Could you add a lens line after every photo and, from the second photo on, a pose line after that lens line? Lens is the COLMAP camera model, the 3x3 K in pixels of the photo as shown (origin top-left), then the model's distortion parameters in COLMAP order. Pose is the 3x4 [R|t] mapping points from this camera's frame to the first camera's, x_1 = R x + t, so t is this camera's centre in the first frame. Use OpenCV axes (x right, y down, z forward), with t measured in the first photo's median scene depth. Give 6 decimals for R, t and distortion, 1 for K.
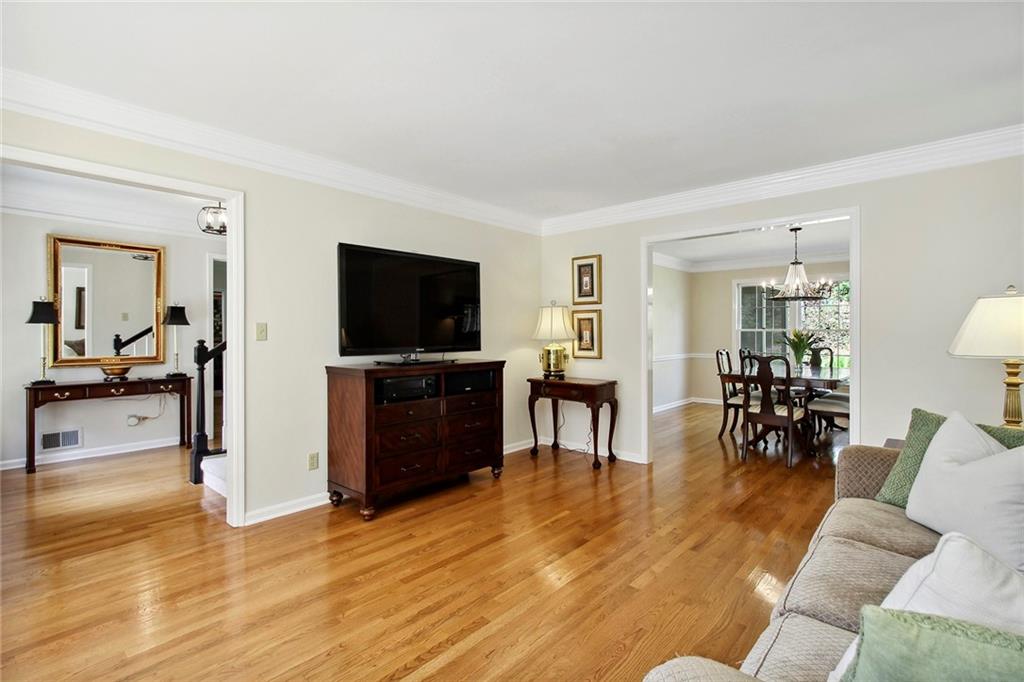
lens RADIAL K [[486.0, 0, 515.0], [0, 486.0, 337.2], [0, 0, 1]] dist [0.000094, 0.001660]
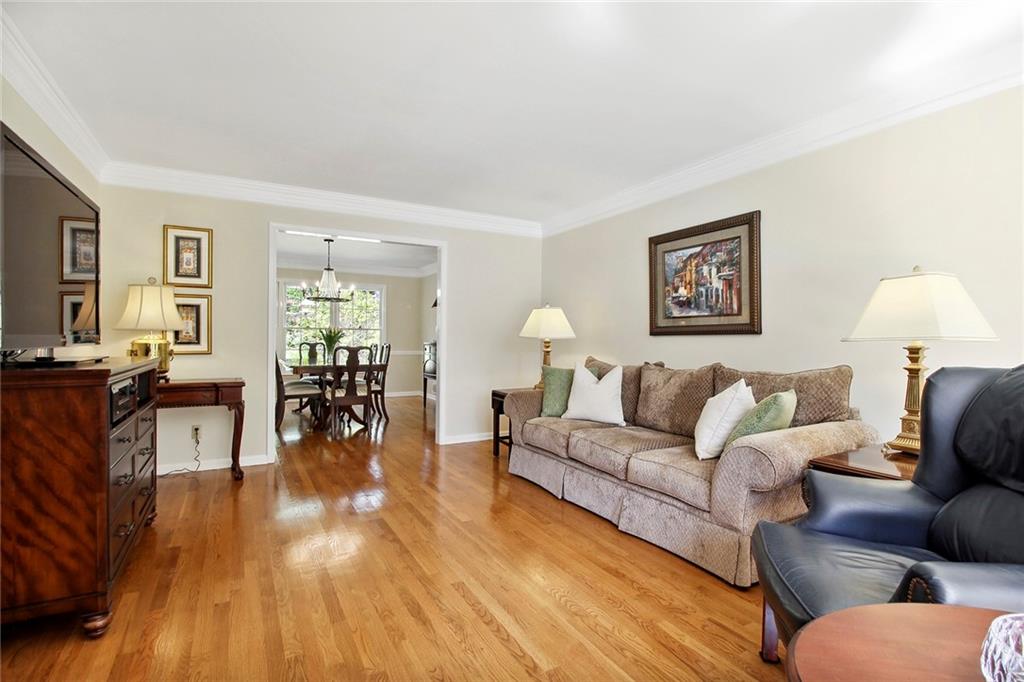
lens RADIAL K [[486.0, 0, 516.8], [0, 486.0, 338.1], [0, 0, 1]] dist [0.000094, 0.001660]
pose [[0.315317, 0.001858, 0.948985, -0.451999], [0.004528, 0.999984, -0.003462, 0.022432], [-0.948976, 0.005388, 0.315303, 0.237501]]
